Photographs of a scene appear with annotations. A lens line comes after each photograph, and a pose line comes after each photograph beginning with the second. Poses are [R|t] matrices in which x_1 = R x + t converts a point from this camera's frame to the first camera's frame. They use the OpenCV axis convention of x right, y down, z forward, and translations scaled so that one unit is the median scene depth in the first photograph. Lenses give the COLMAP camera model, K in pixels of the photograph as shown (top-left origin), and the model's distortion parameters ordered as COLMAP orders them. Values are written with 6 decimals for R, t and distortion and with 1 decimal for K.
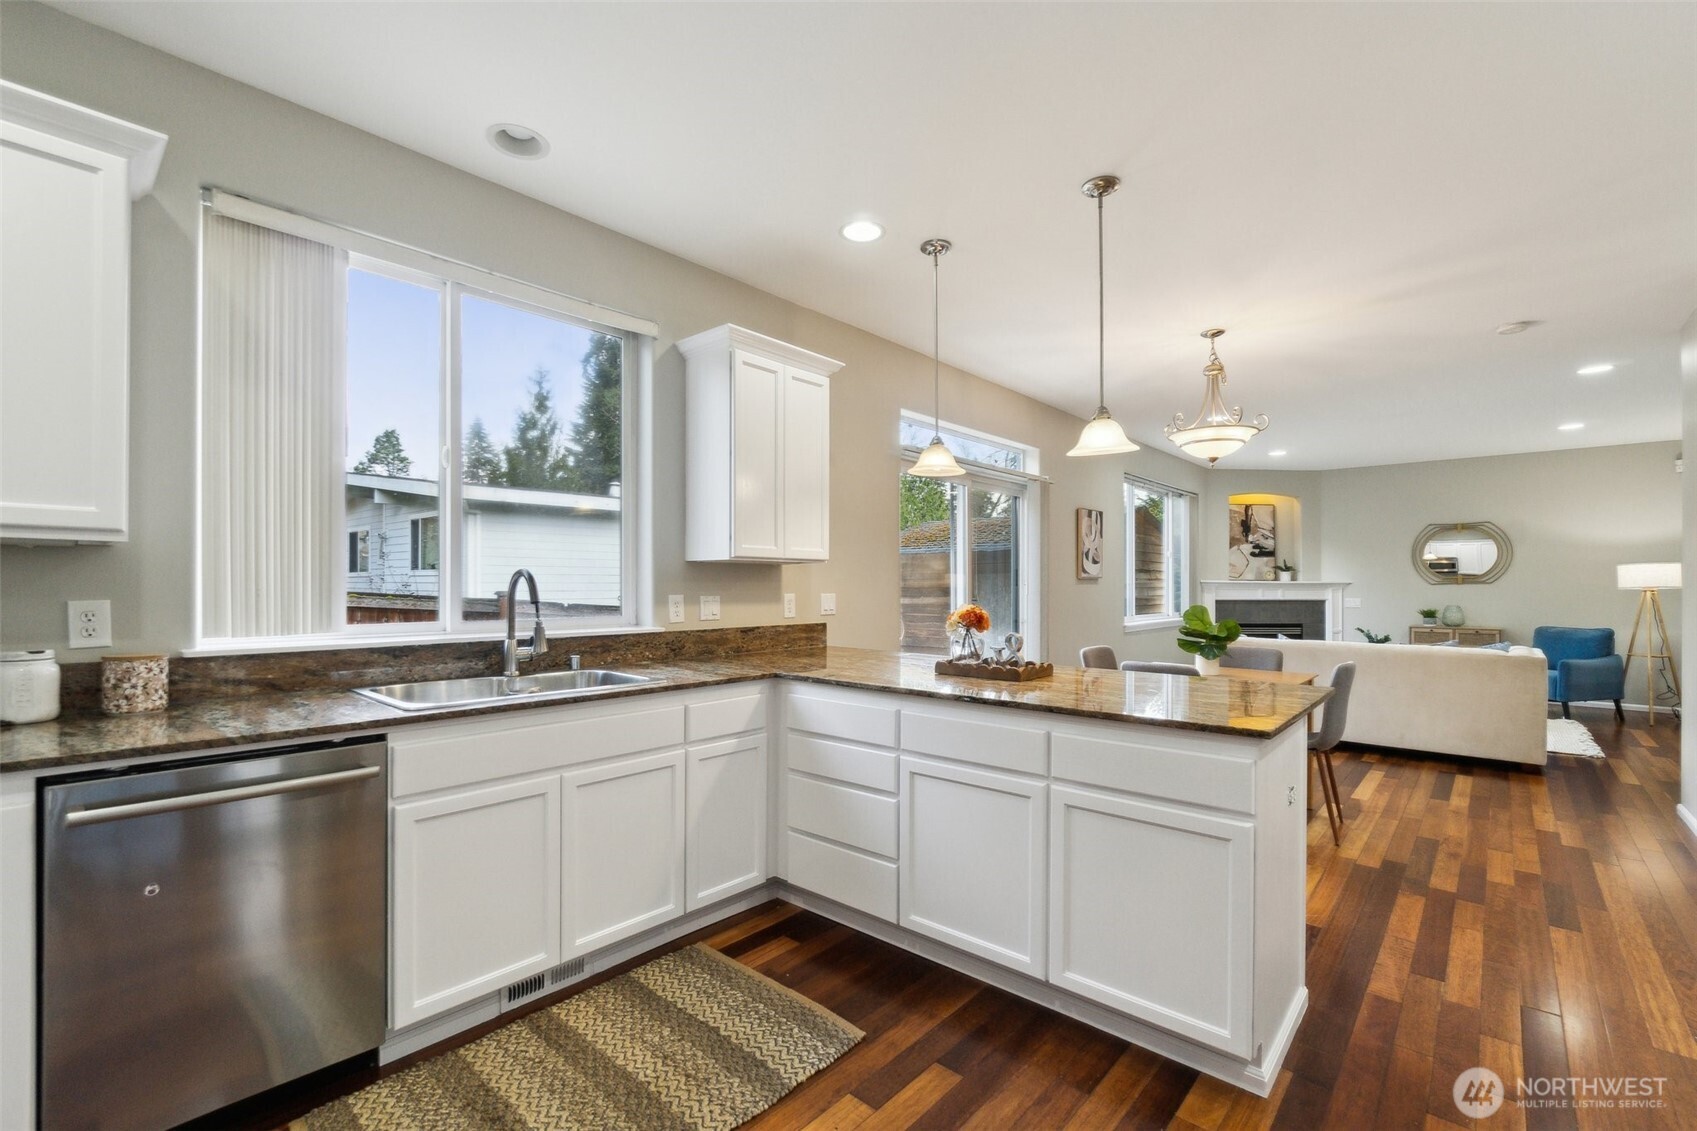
lens RADIAL K [[741.6, 0, 845.4], [0, 741.6, 581.6], [0, 0, 1]] dist [-0.000014, 0.000472]
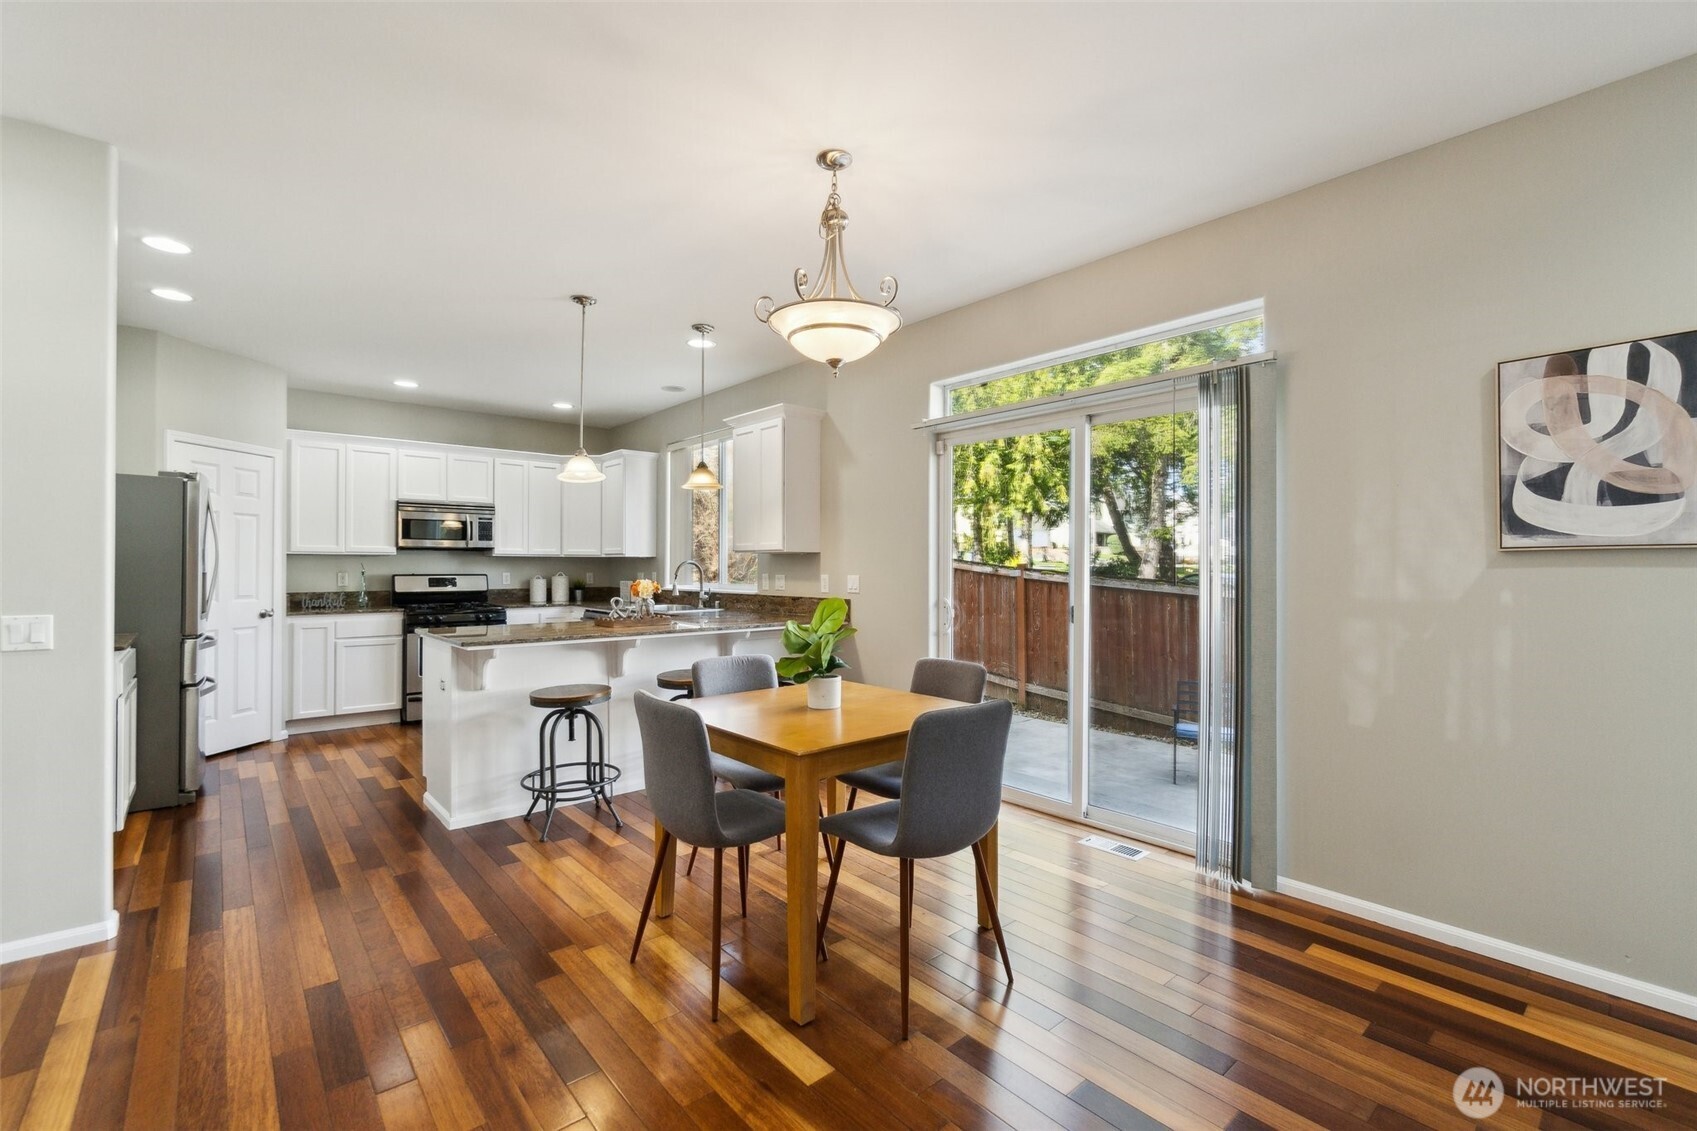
lens RADIAL K [[743.3, 0, 843.6], [0, 743.3, 568.4], [0, 0, 1]] dist [-0.001142, -0.000450]
pose [[-0.141506, -0.002089, -0.989935, 0.665735], [0.001123, 0.999997, -0.002270, 0.004473], [0.989937, -0.001433, -0.141503, 0.660092]]
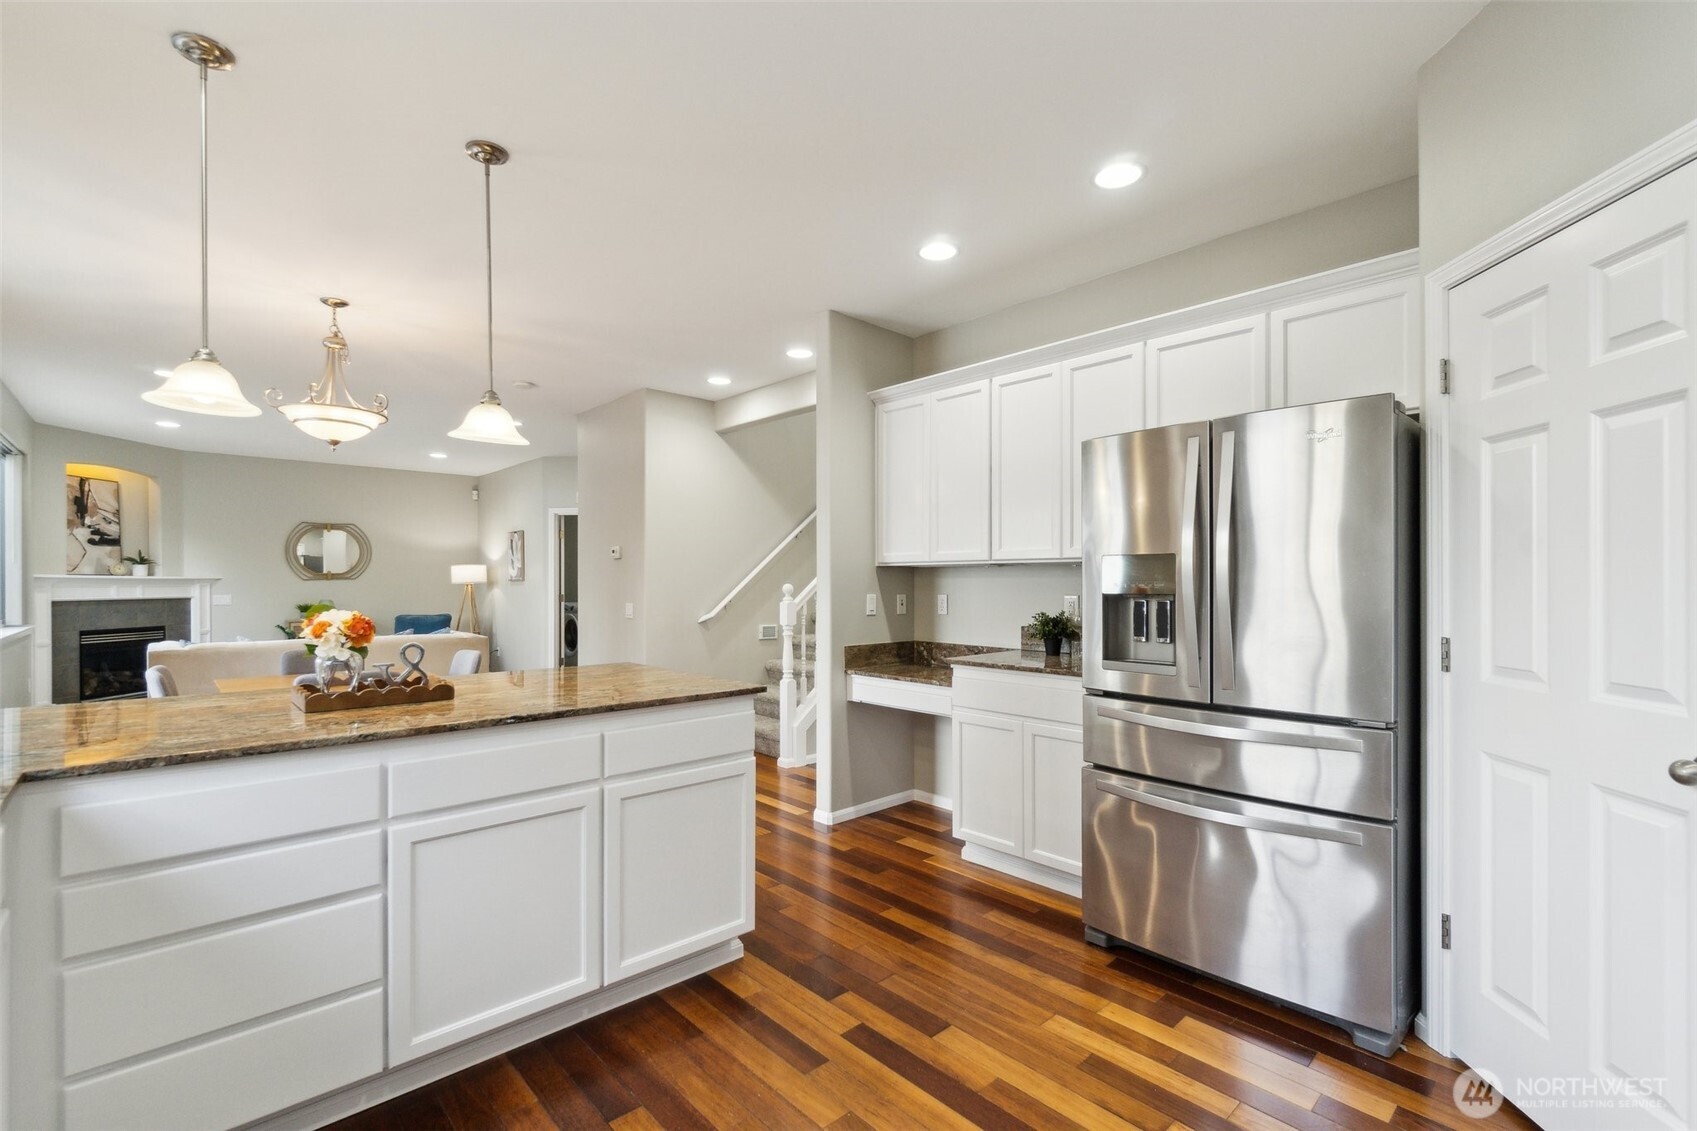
lens RADIAL K [[750.9, 0, 835.9], [0, 750.9, 583.0], [0, 0, 1]] dist [-0.000252, -0.000024]
pose [[0.112208, -0.004289, 0.993675, -0.205933], [-0.004519, 0.999978, 0.004827, -0.000683], [-0.993674, -0.005032, 0.112186, 0.176549]]
